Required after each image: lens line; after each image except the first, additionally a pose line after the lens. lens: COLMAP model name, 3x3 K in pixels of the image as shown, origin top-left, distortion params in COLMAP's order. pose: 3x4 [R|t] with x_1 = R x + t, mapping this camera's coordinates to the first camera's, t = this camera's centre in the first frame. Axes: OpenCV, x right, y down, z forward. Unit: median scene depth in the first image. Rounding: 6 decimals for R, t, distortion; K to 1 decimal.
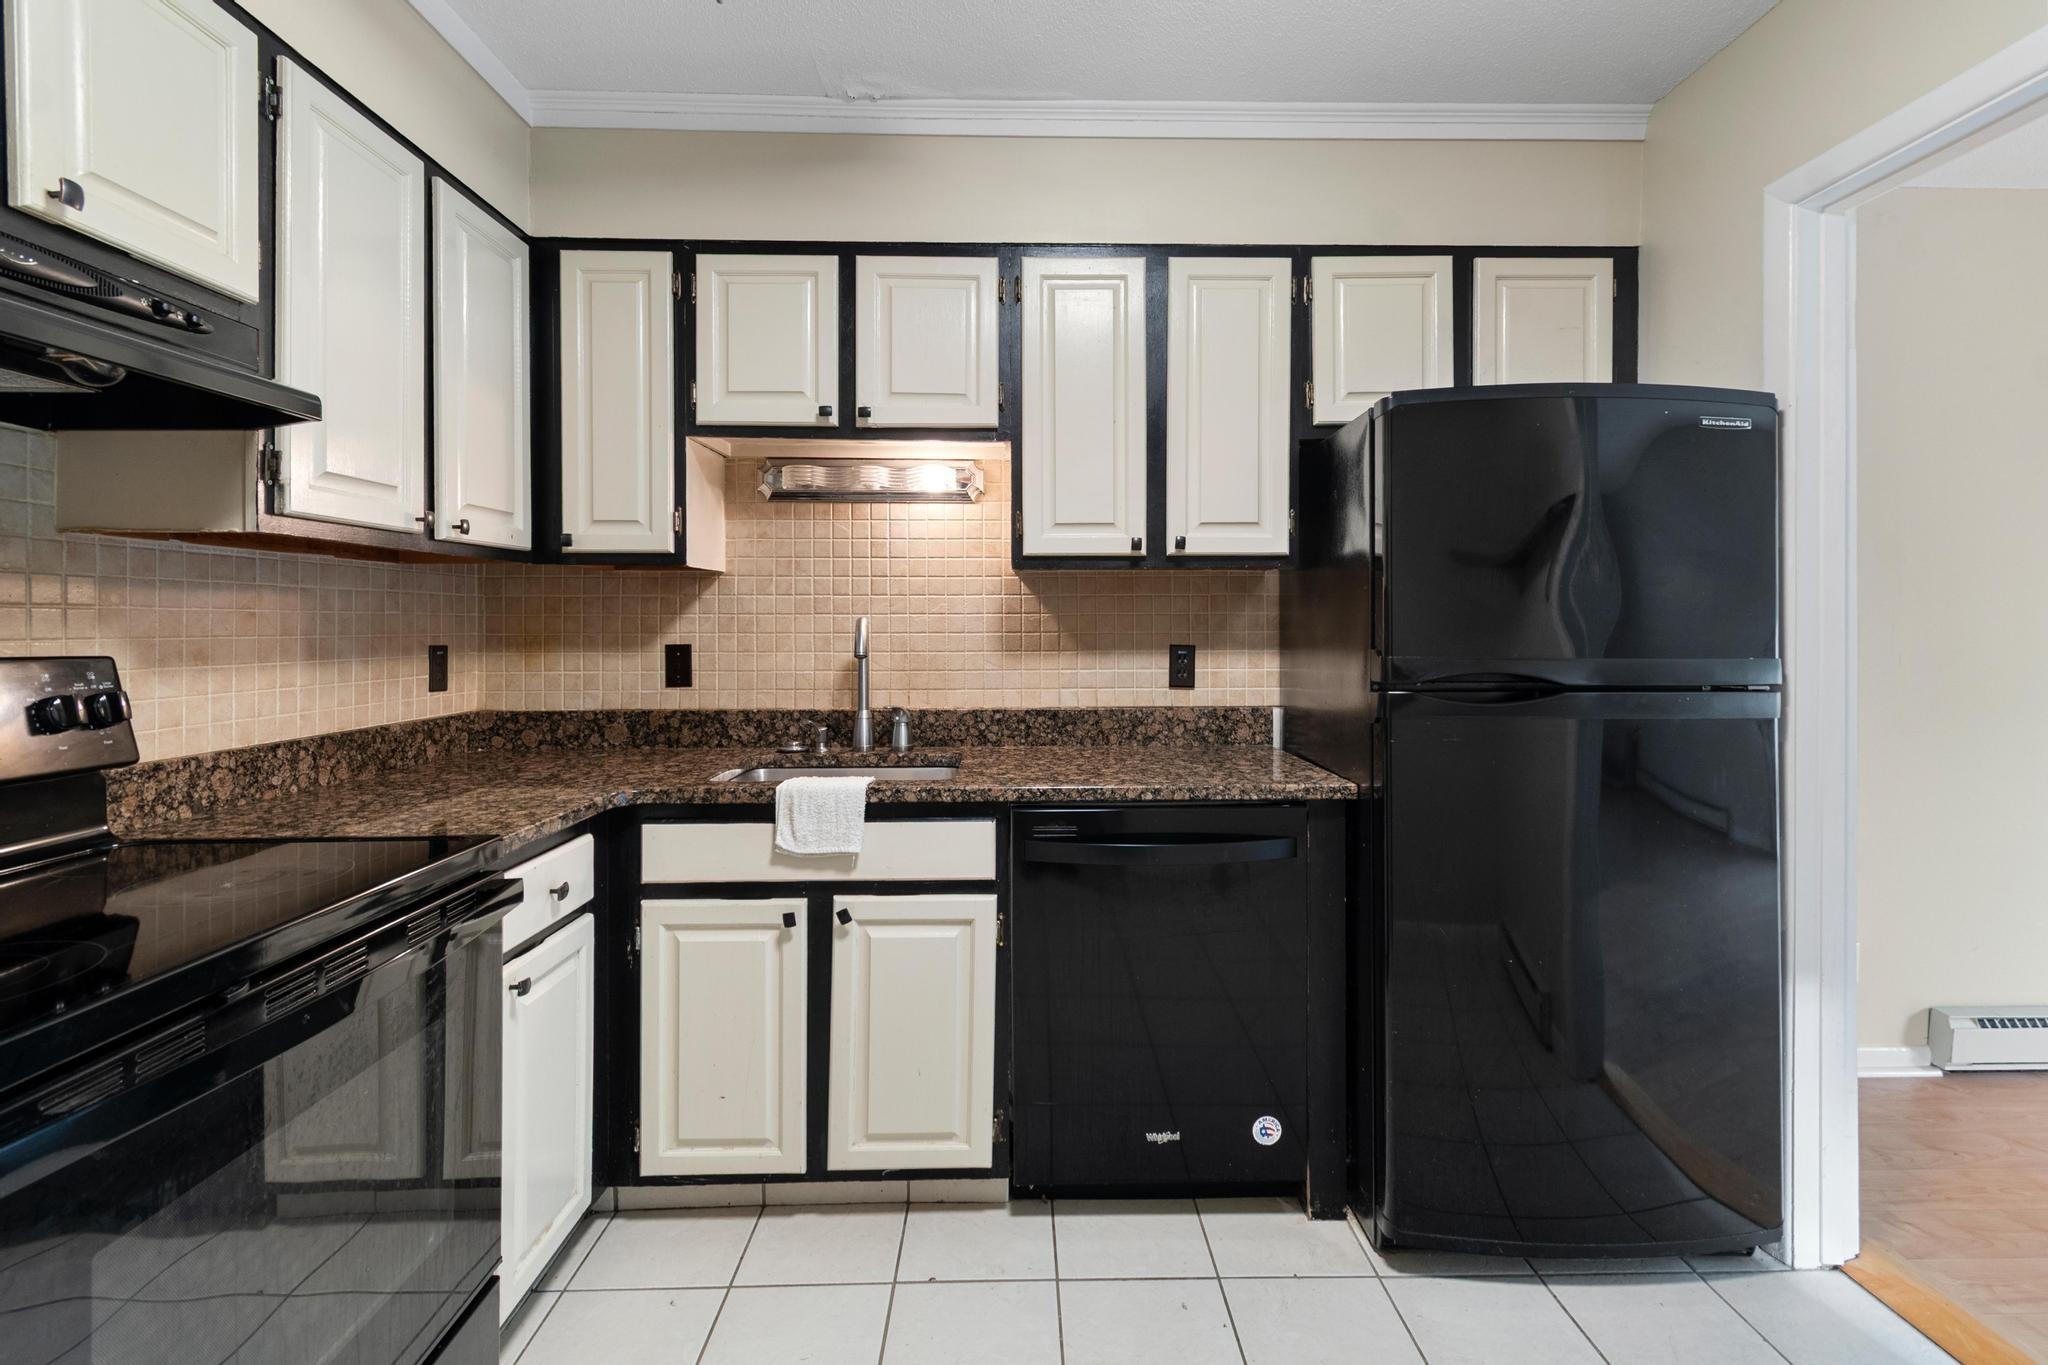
lens RADIAL K [[926.6, 0, 1035.2], [0, 926.6, 617.6], [0, 0, 1]] dist [0.003394, -0.000351]
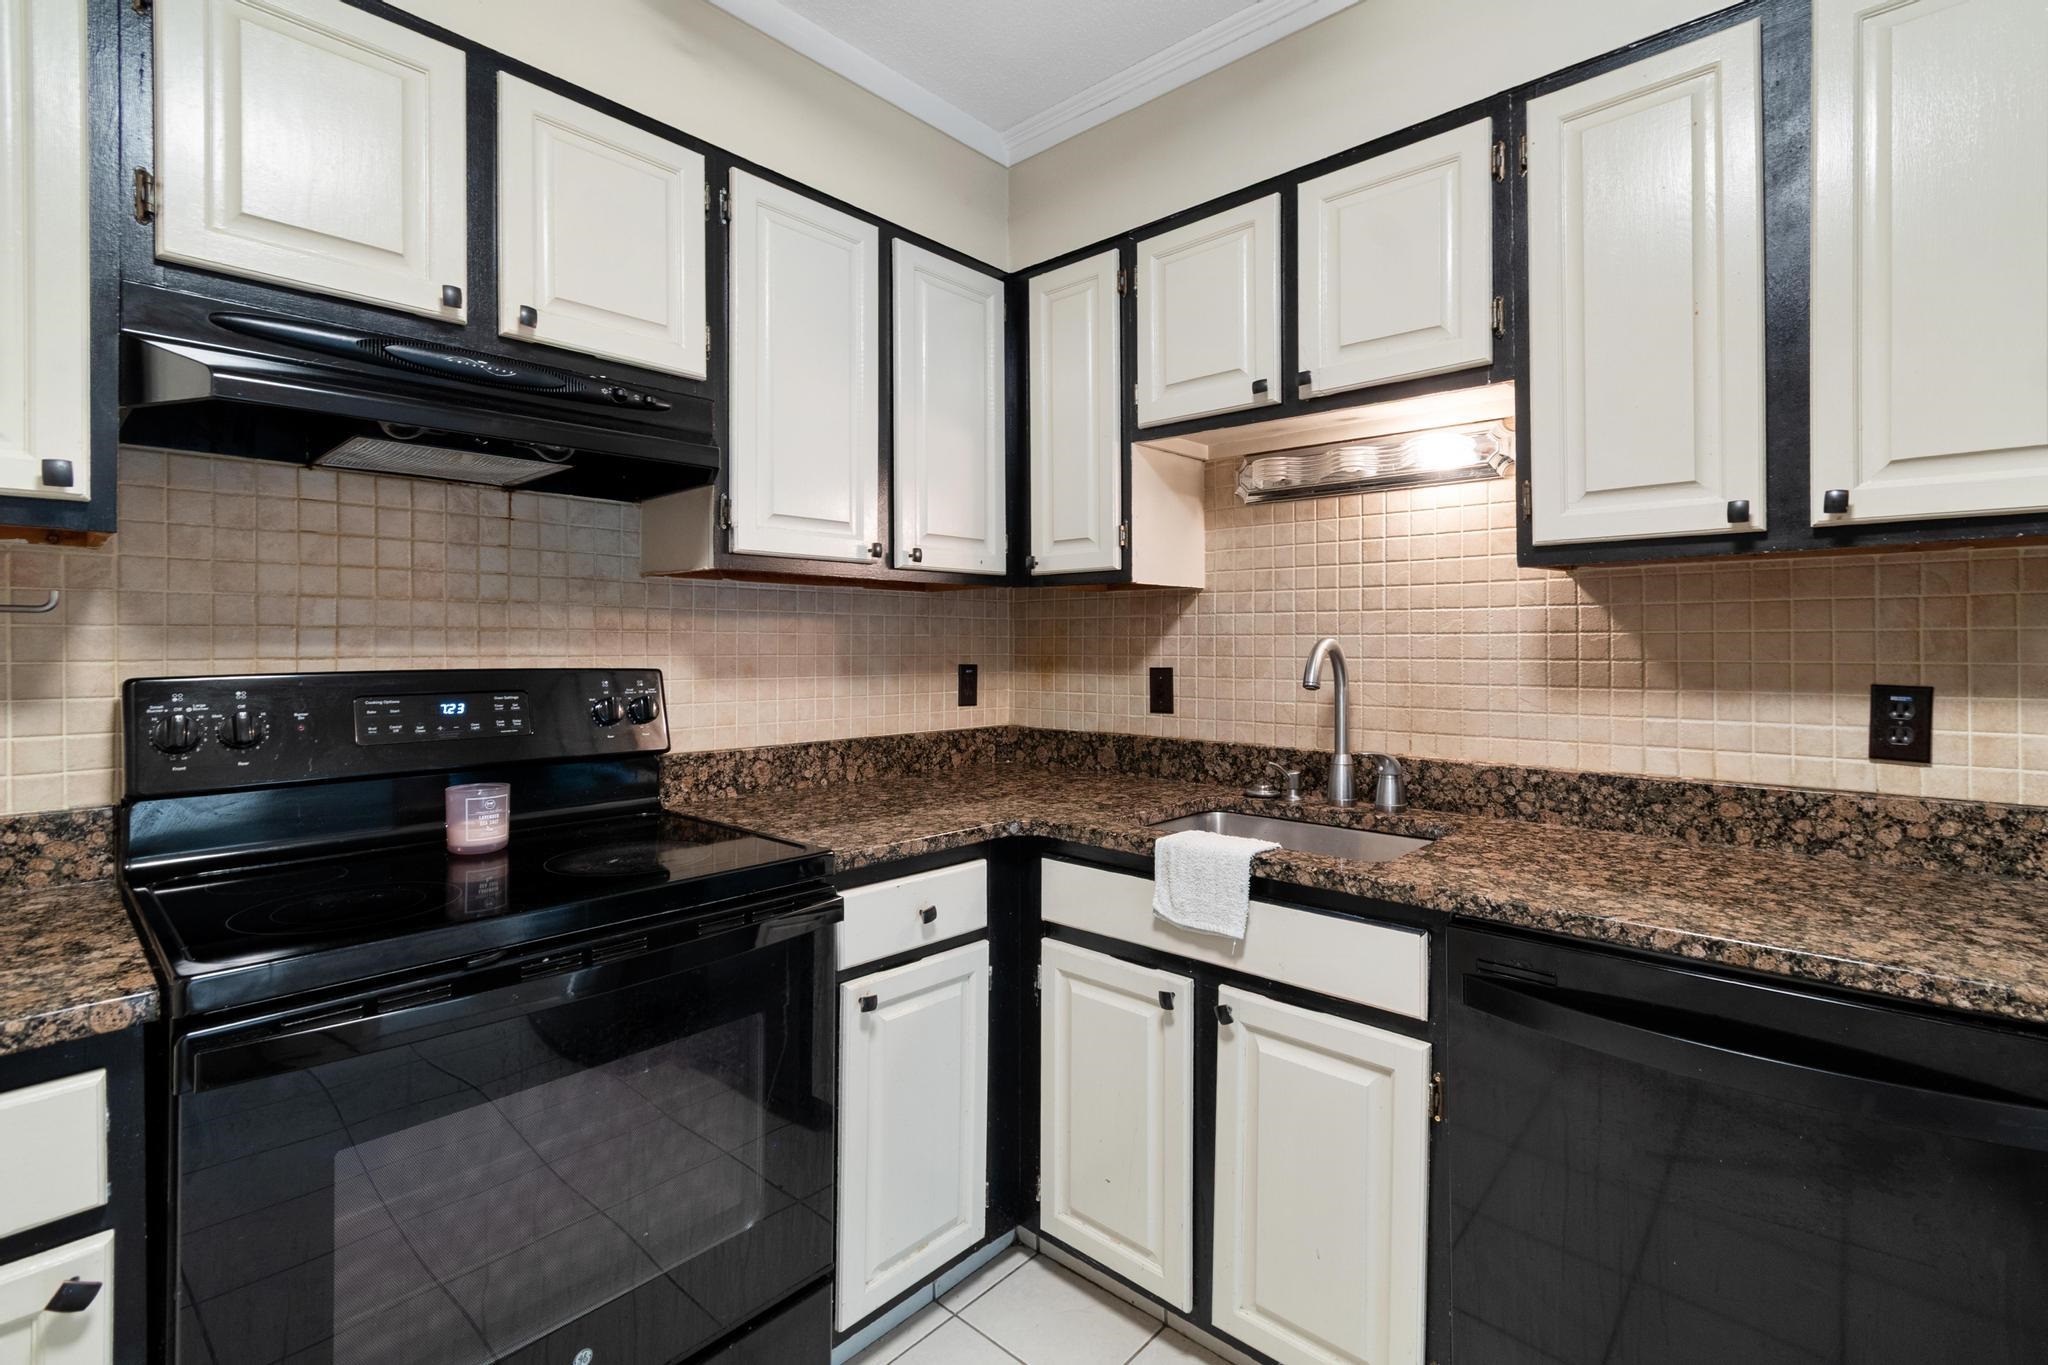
lens RADIAL K [[921.0, 0, 1038.0], [0, 921.0, 639.4], [0, 0, 1]] dist [0.004093, -0.001459]
pose [[0.727612, -0.002200, -0.685985, 0.187234], [0.001862, 0.999998, -0.001231, 0.001480], [0.685986, -0.000382, 0.727614, 0.269243]]
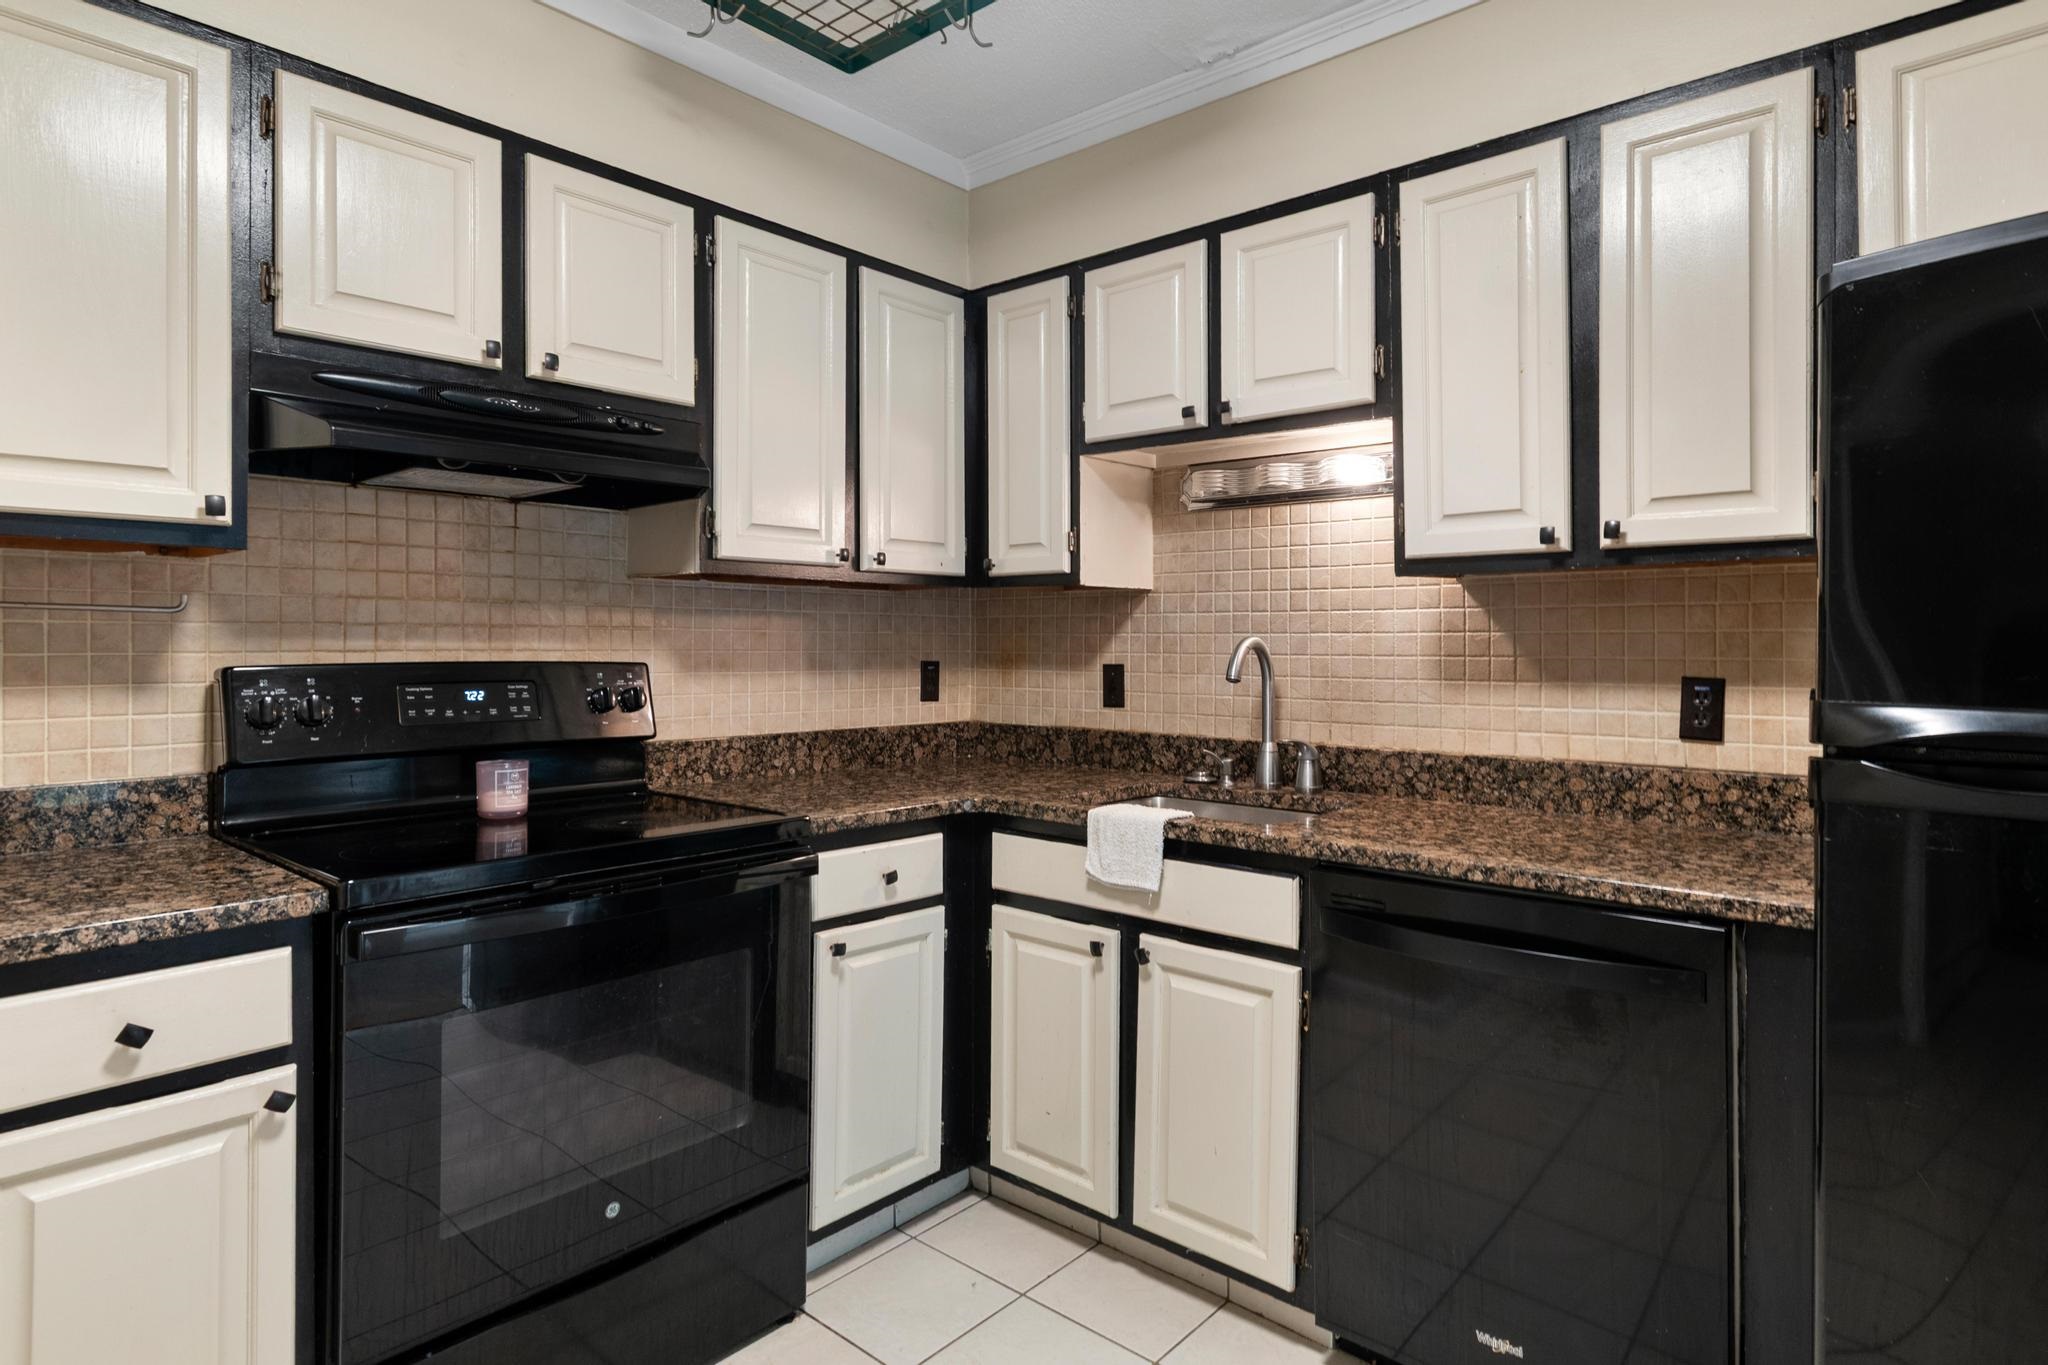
lens RADIAL K [[1099.5, 0, 1044.4], [0, 1099.5, 635.4], [0, 0, 1]] dist [0.004450, 0.000625]
pose [[0.740470, -0.000933, -0.672089, 0.396128], [-0.001292, 0.999995, -0.002812, 0.002051], [0.672088, 0.002951, 0.740465, 0.096016]]
